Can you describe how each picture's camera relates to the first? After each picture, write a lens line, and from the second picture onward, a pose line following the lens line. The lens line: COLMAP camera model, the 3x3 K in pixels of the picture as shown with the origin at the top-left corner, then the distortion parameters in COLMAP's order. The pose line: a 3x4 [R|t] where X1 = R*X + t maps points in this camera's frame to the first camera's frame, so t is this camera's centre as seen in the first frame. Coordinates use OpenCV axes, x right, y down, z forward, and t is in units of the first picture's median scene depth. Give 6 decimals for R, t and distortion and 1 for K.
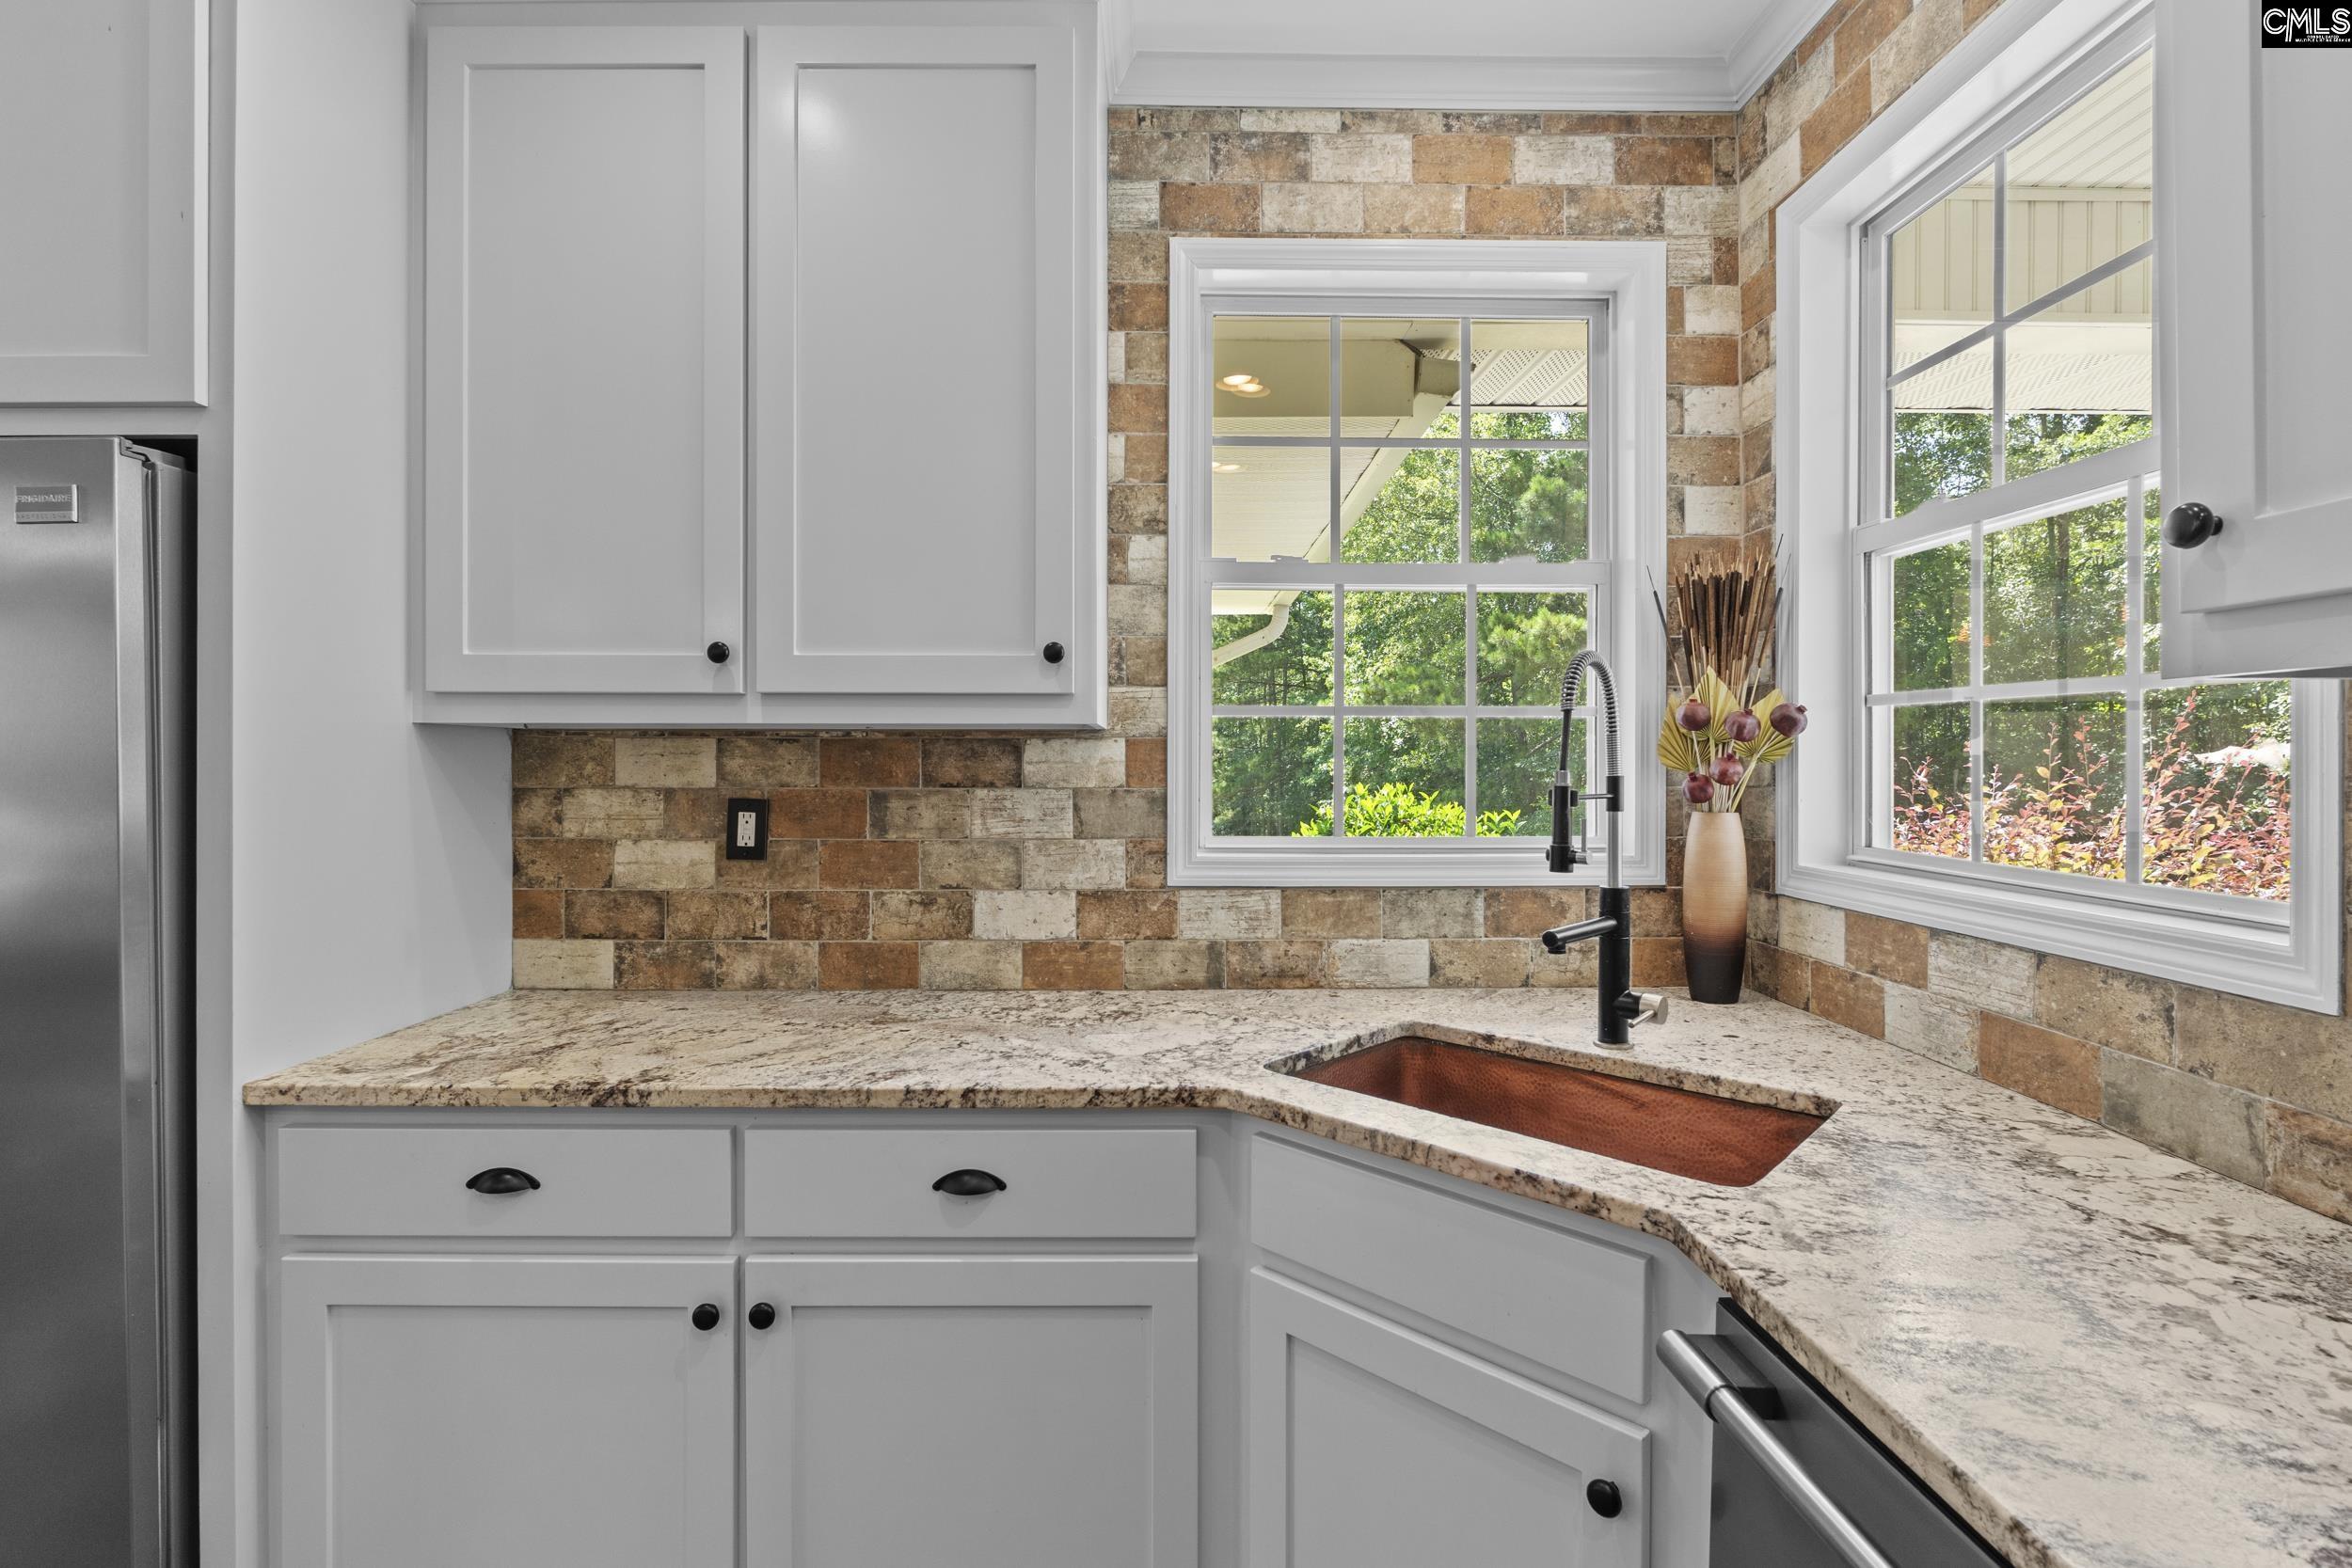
lens RADIAL K [[1087.8, 0, 1187.0], [0, 1087.8, 767.1], [0, 0, 1]] dist [-0.008639, 0.000760]
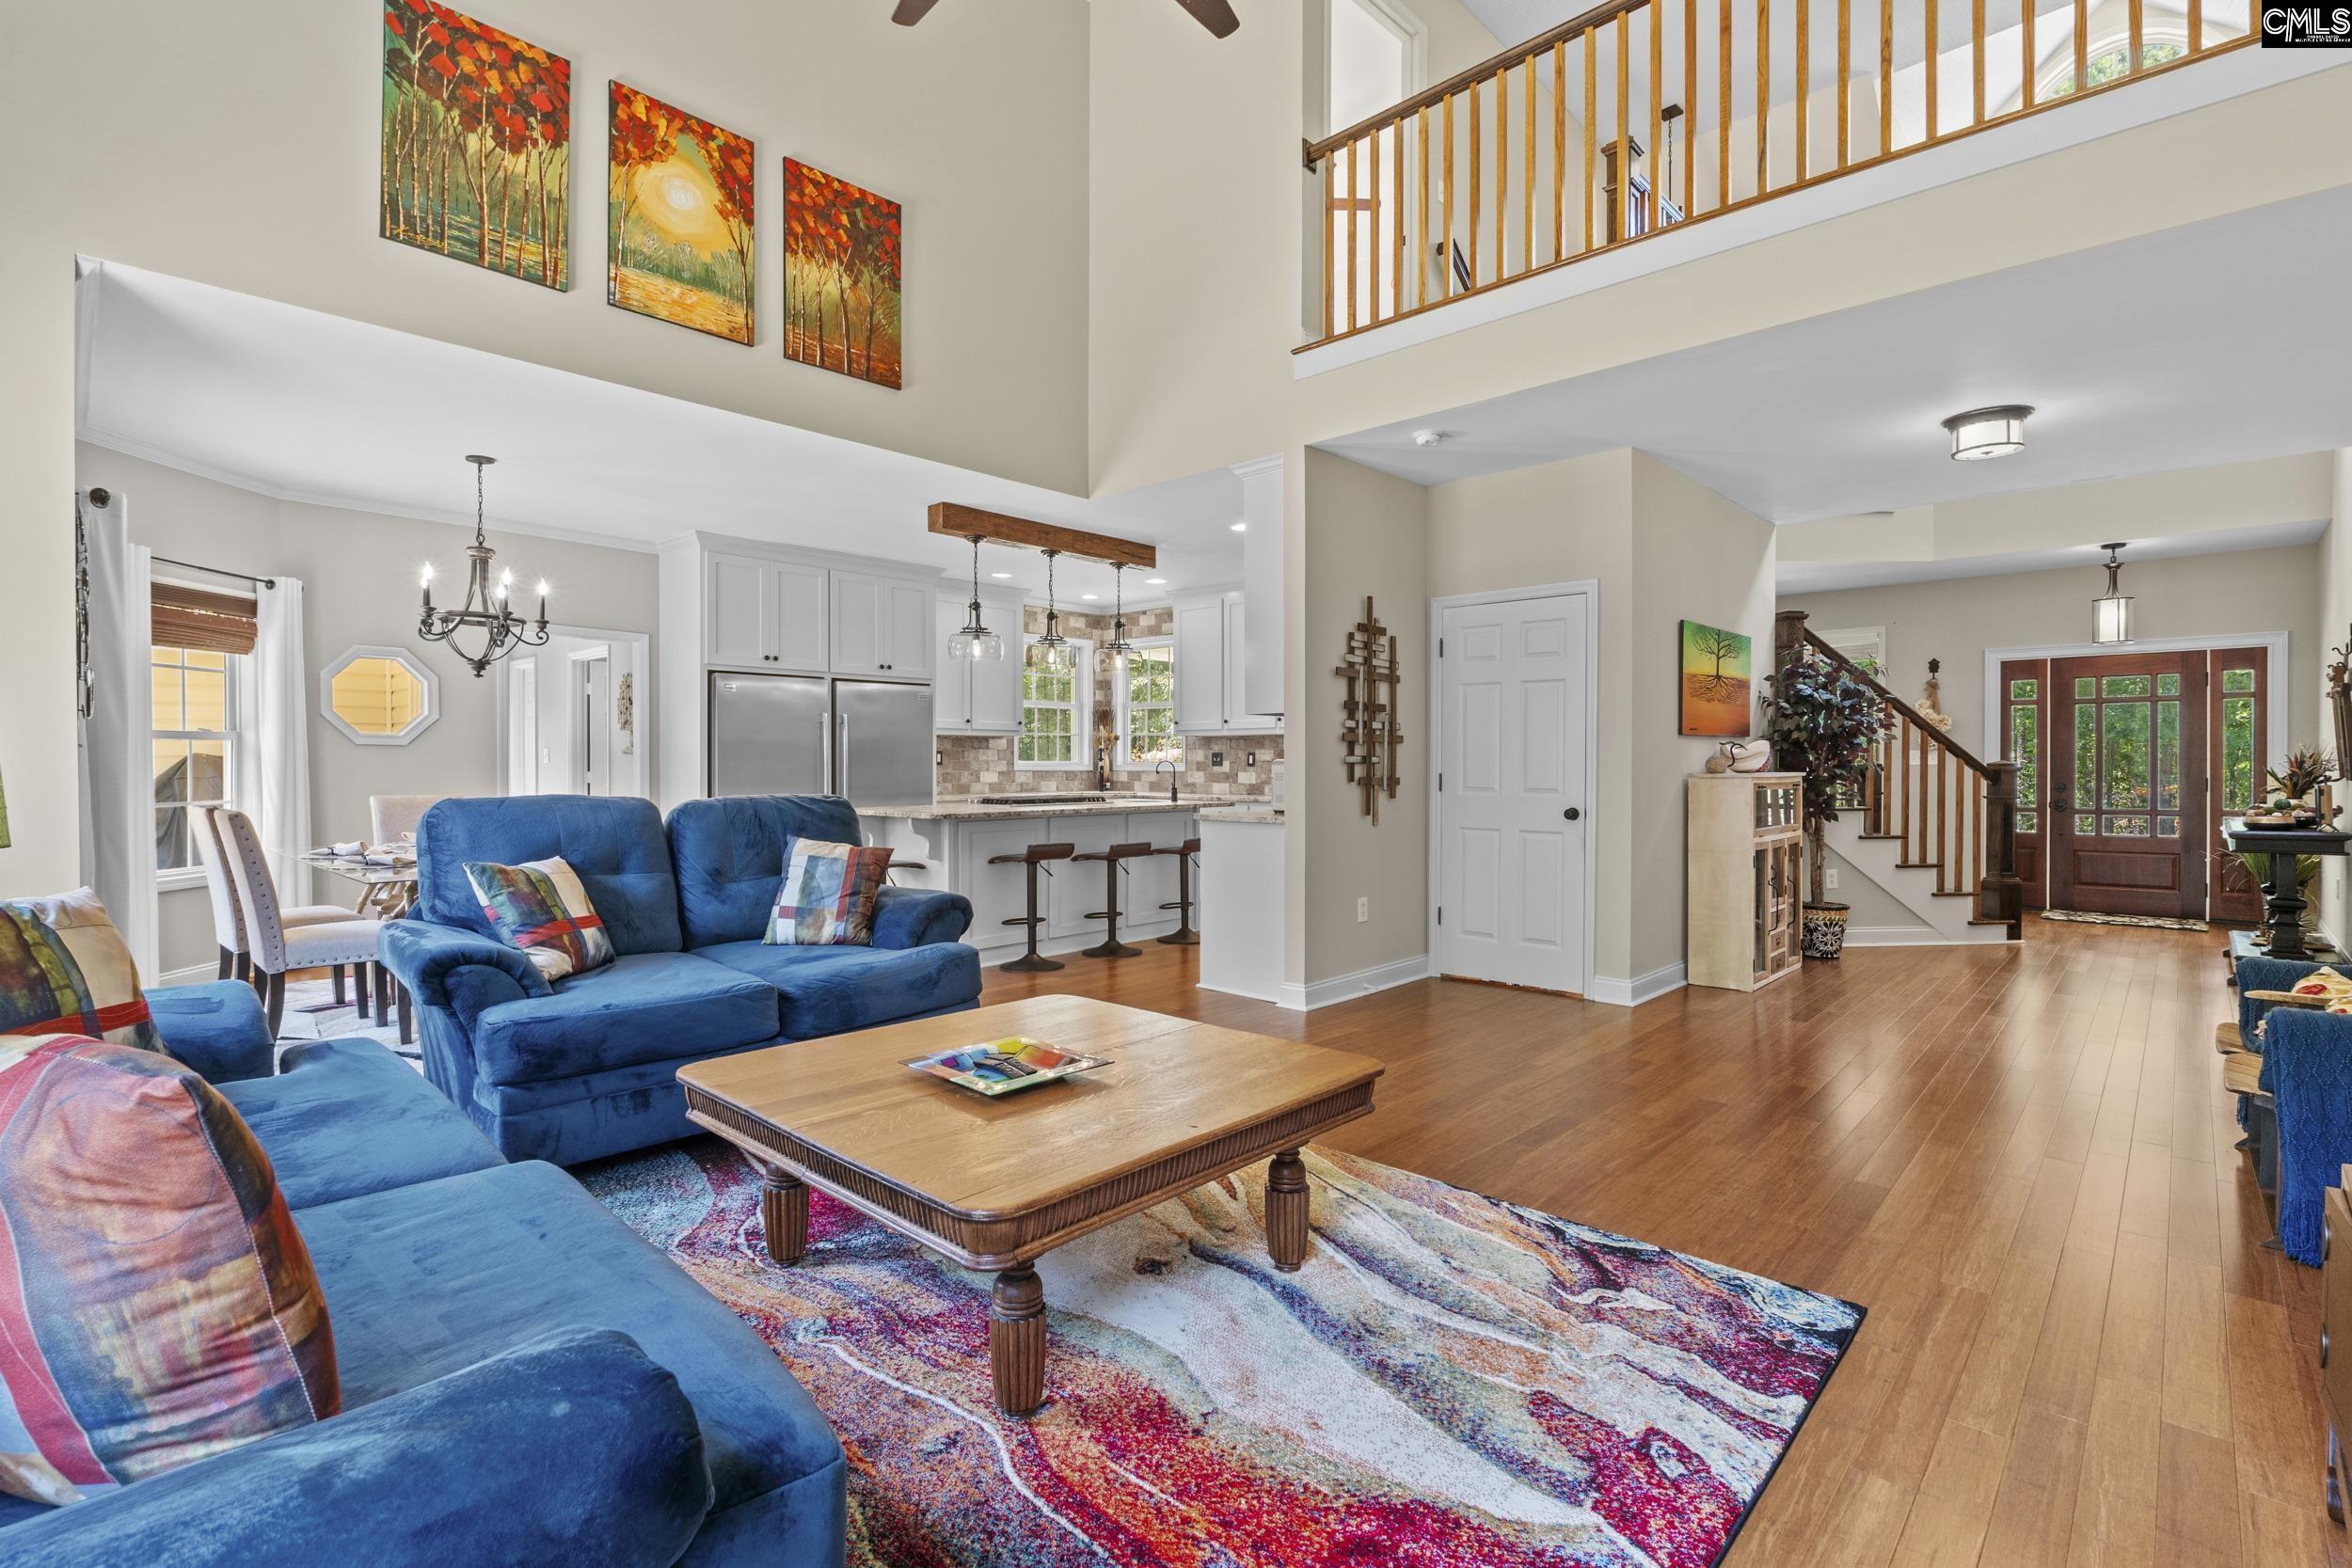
lens RADIAL K [[1087.8, 0, 1142.0], [0, 1087.8, 773.5], [0, 0, 1]] dist [-0.008639, 0.000760]
pose [[0.731518, -0.004121, 0.681810, -2.857452], [-0.001066, 0.999974, 0.007189, 0.088571], [-0.681822, -0.005986, 0.731494, -2.861593]]
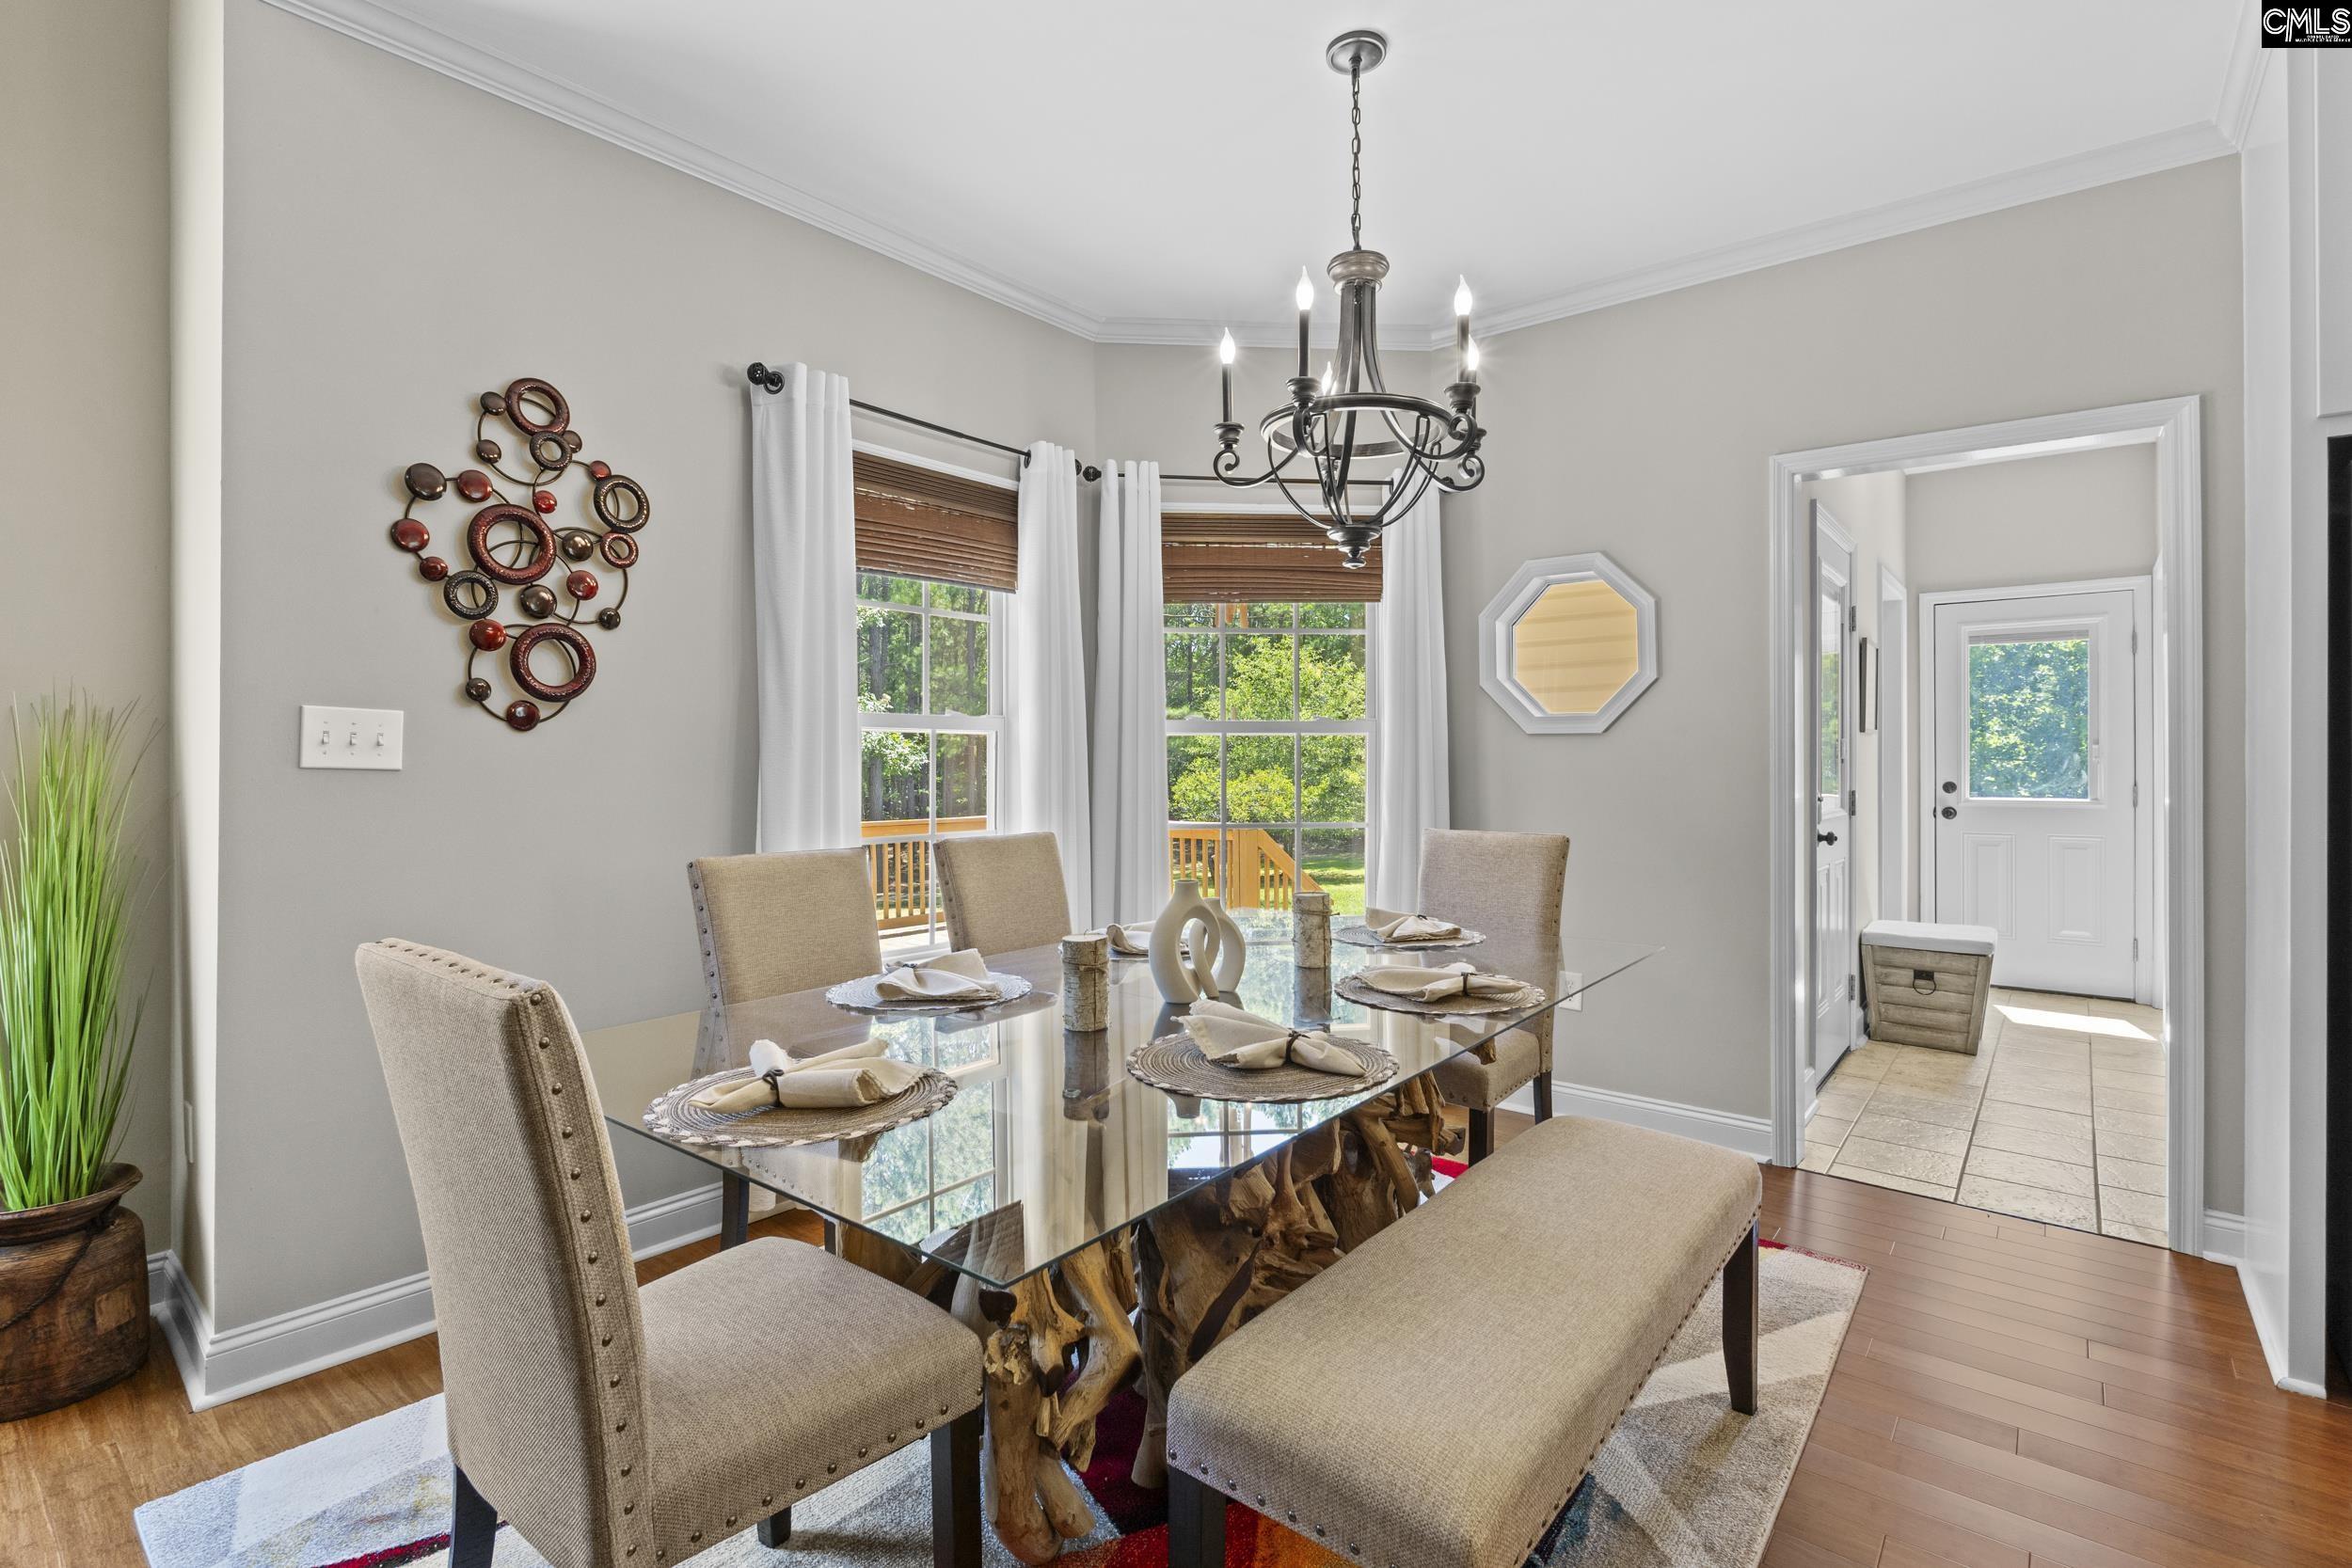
lens RADIAL K [[1087.8, 0, 1171.6], [0, 1087.8, 764.1], [0, 0, 1]] dist [-0.008639, 0.000760]
pose [[0.742469, -0.000222, -0.669880, -1.615214], [0.000064, 1.000000, -0.000260, 0.079765], [0.669880, 0.000150, 0.742469, -0.771545]]
